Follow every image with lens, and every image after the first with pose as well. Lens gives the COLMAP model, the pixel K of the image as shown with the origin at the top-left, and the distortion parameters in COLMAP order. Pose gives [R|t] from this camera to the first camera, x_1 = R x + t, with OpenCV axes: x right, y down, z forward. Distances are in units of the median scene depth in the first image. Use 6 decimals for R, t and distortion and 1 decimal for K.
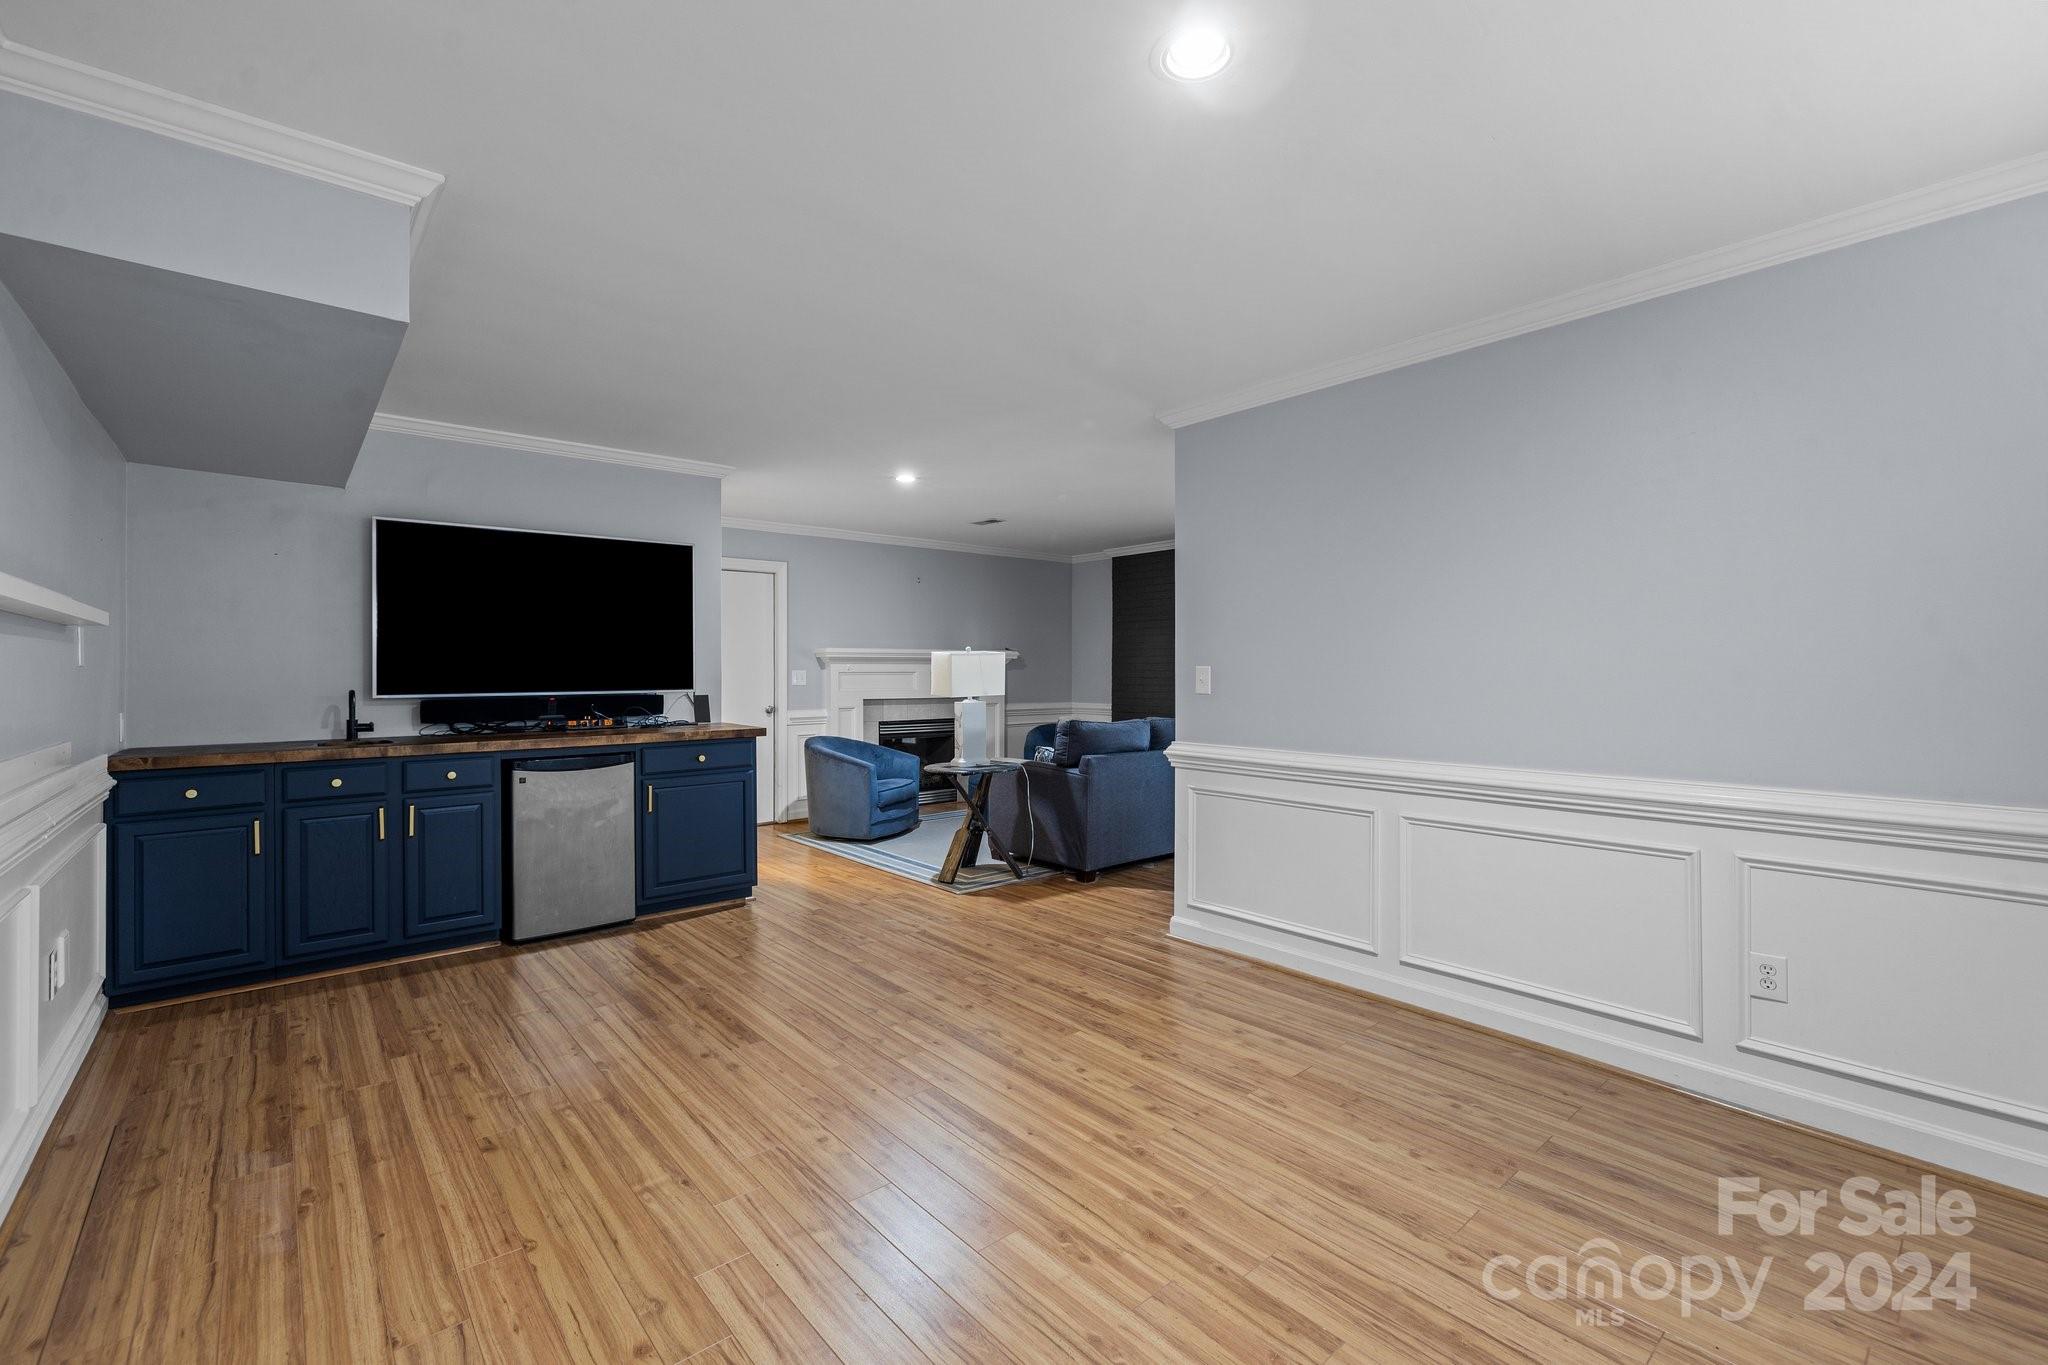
lens RADIAL K [[856.2, 0, 1027.5], [0, 856.2, 674.0], [0, 0, 1]] dist [-0.003683, -0.000083]
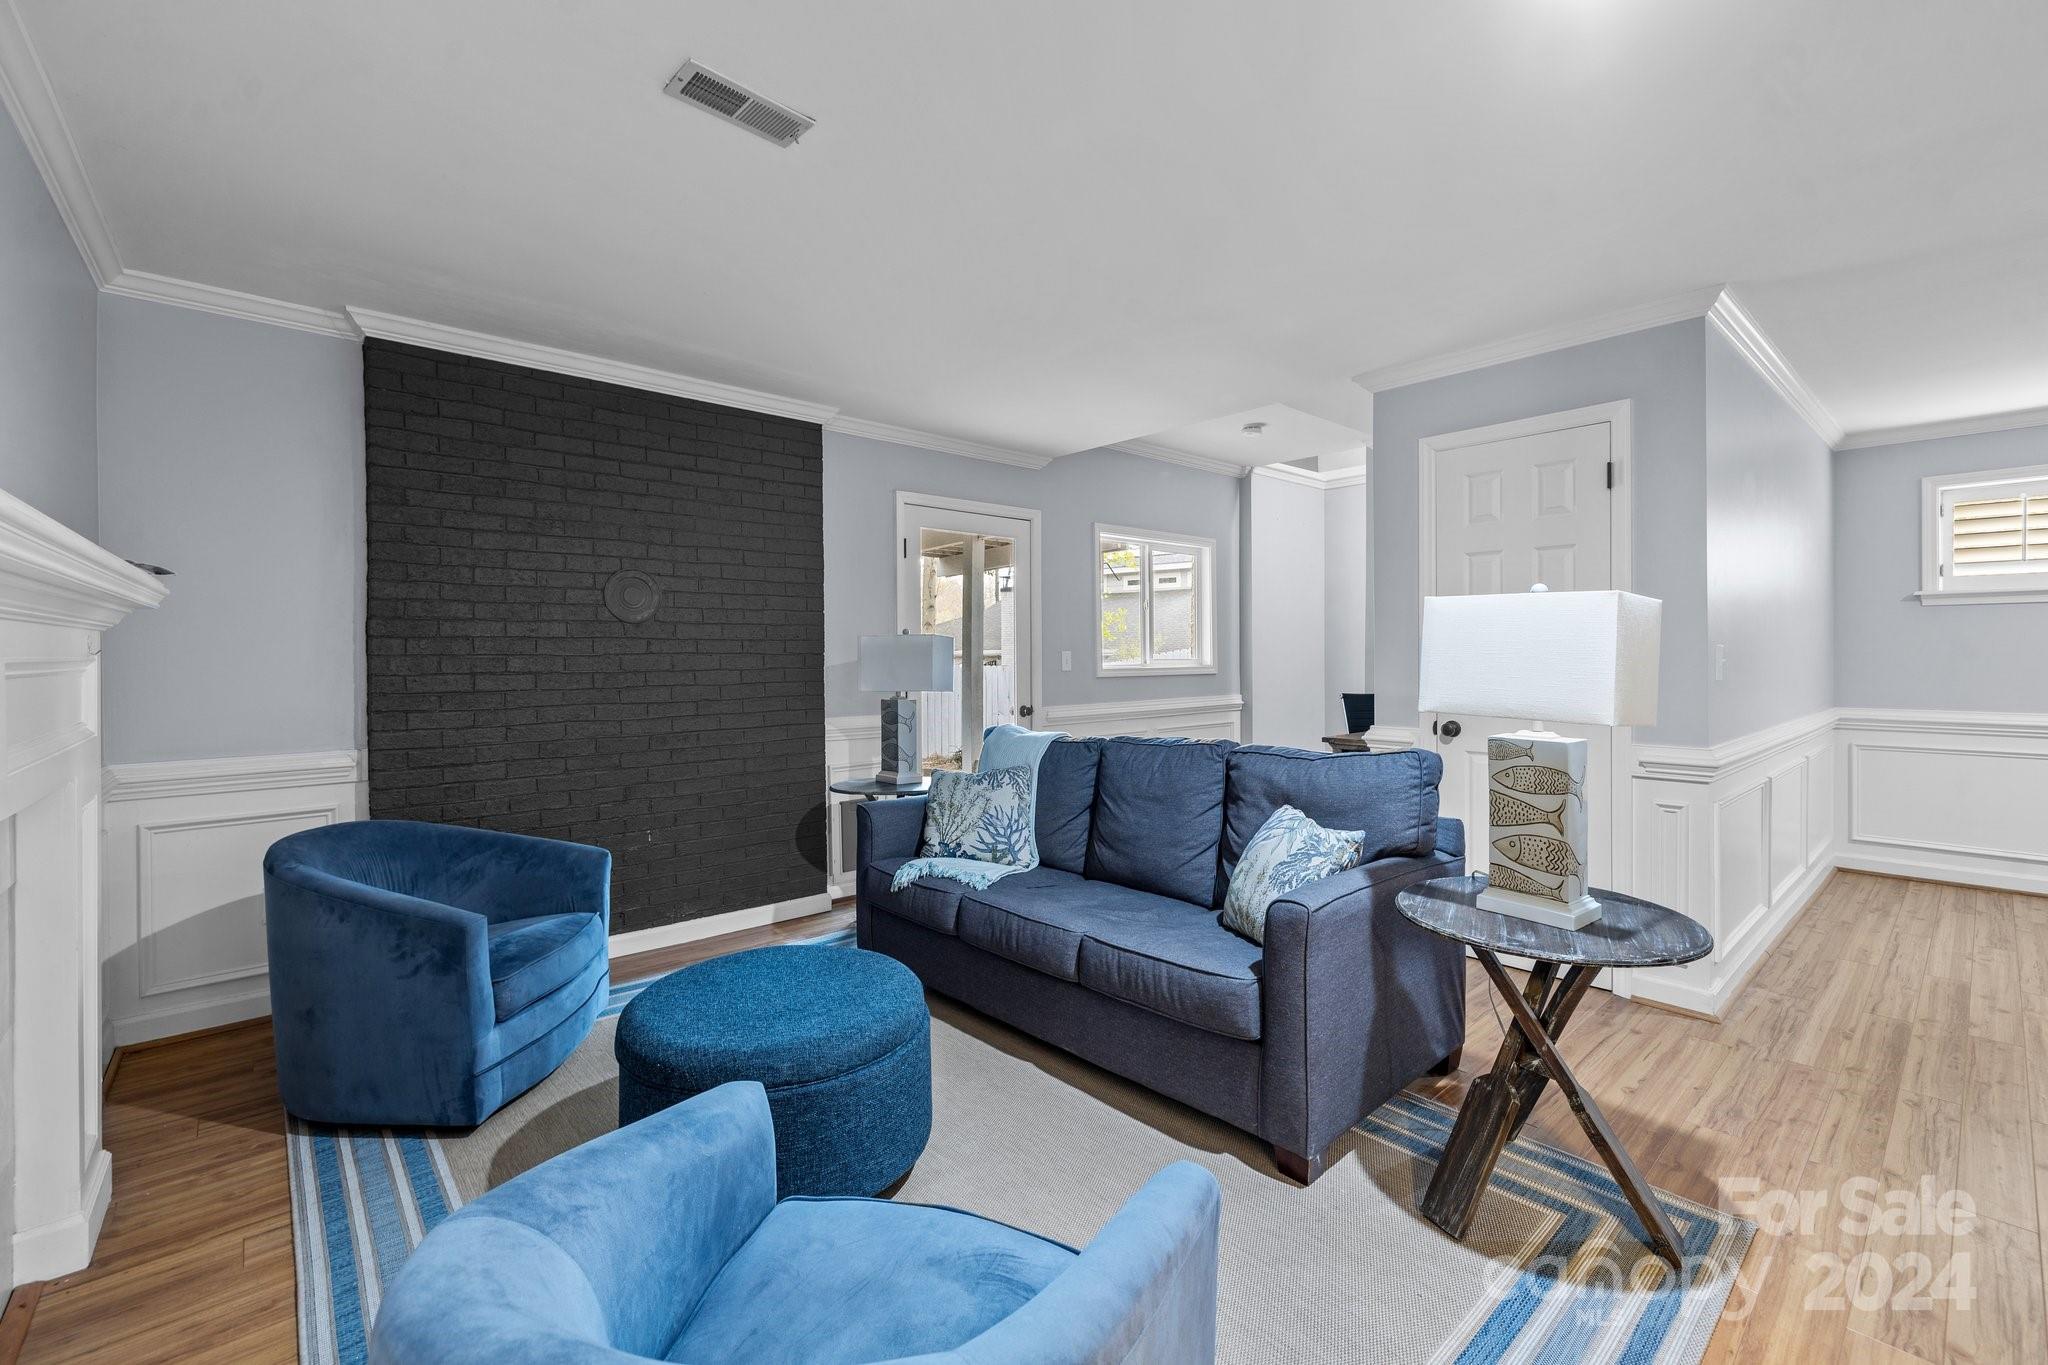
lens RADIAL K [[856.2, 0, 1026.2], [0, 856.2, 678.0], [0, 0, 1]] dist [-0.003683, -0.000083]
pose [[0.006217, -0.002314, 0.999978, -0.340608], [0.014343, 0.999895, 0.002225, 0.014970], [-0.999878, 0.014329, 0.006250, 1.005356]]
